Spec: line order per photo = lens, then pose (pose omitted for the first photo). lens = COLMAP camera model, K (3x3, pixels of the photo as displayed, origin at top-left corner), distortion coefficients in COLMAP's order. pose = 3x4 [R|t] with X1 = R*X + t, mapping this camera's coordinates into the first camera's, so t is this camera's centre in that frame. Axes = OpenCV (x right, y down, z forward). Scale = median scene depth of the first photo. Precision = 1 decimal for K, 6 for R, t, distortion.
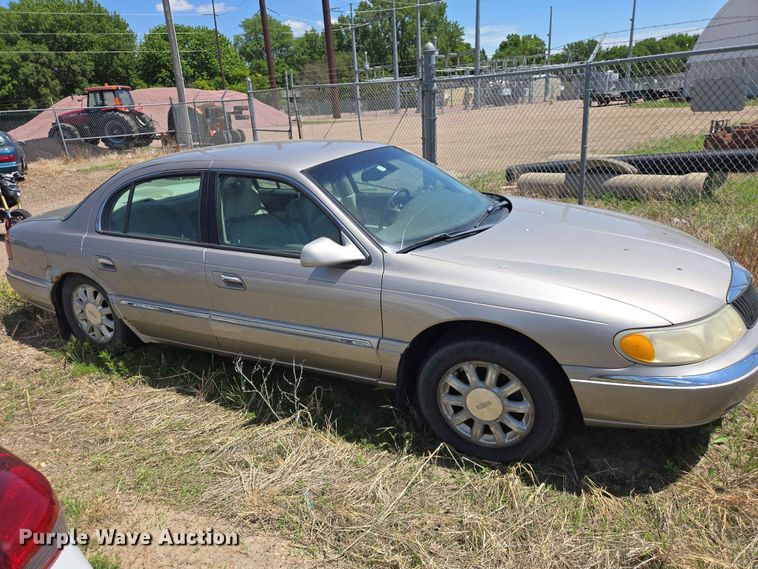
lens RADIAL K [[512.2, 0, 374.8], [0, 512.2, 281.6], [0, 0, 1]] dist [0.060159, -0.054431]
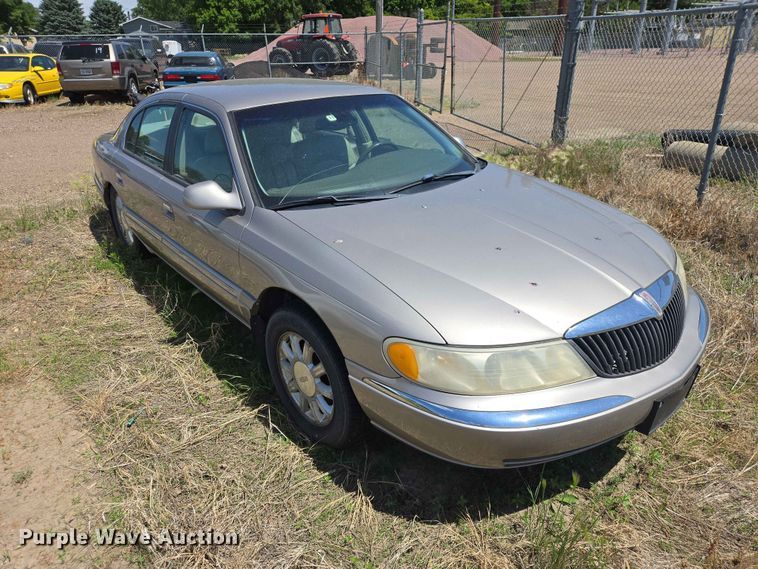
lens RADIAL K [[512.2, 0, 374.8], [0, 512.2, 281.6], [0, 0, 1]] dist [0.060159, -0.054431]
pose [[0.917550, 0.207307, -0.339303, 0.072839], [-0.168329, 0.975612, 0.140878, -0.011339], [0.360234, -0.072148, 0.930068, 0.018800]]
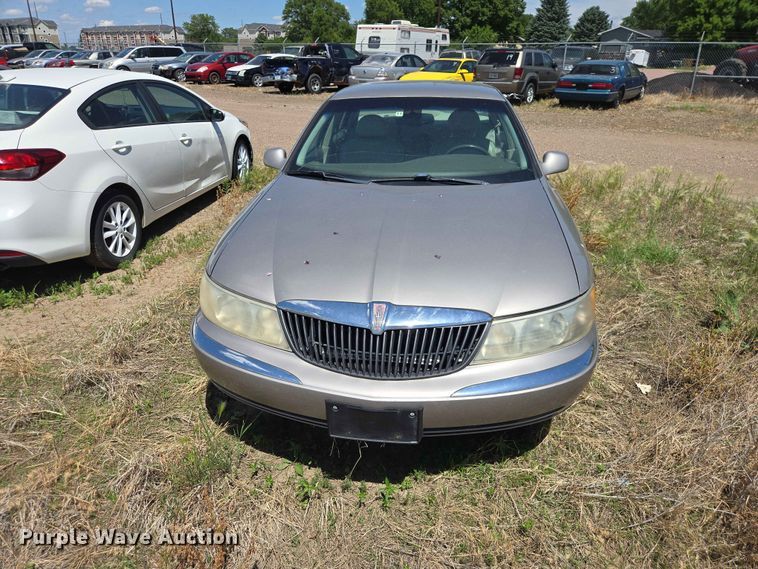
lens RADIAL K [[512.2, 0, 374.8], [0, 512.2, 281.6], [0, 0, 1]] dist [0.060159, -0.054431]
pose [[0.356954, 0.433960, -0.827202, 0.159046], [-0.336719, 0.885782, 0.319391, -0.036620], [0.871323, 0.164526, 0.462306, 0.080125]]
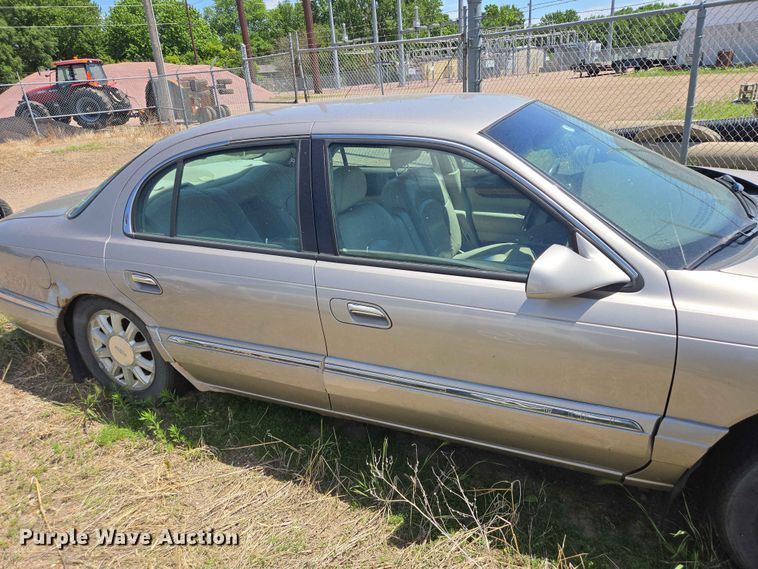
lens RADIAL K [[512.2, 0, 374.8], [0, 512.2, 281.6], [0, 0, 1]] dist [0.060159, -0.054431]
pose [[0.998904, -0.028056, 0.037478, -0.040803], [0.026470, 0.998760, 0.042166, -0.009348], [-0.038614, -0.041127, 0.998407, 0.052983]]
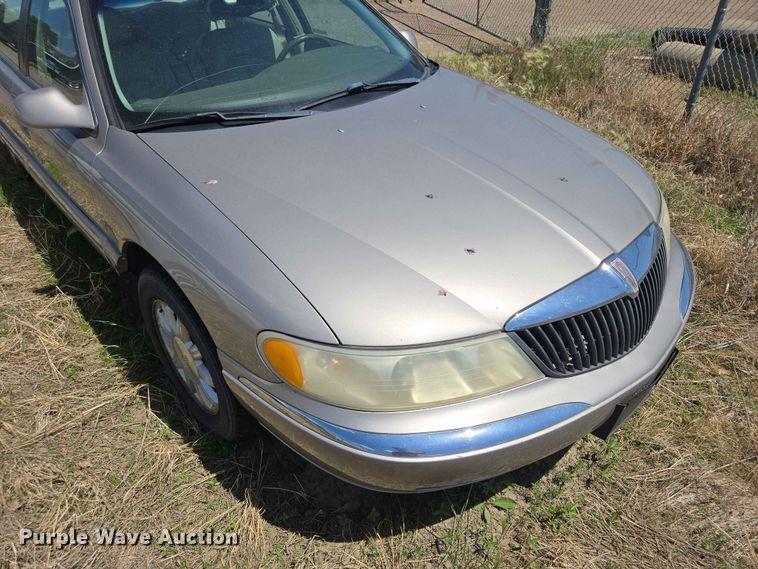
lens RADIAL K [[512.2, 0, 374.8], [0, 512.2, 281.6], [0, 0, 1]] dist [0.060159, -0.054431]
pose [[0.930965, 0.262236, -0.254041, 0.074238], [-0.180462, 0.935357, 0.304206, -0.017117], [0.317392, -0.237360, 0.918108, 0.048754]]
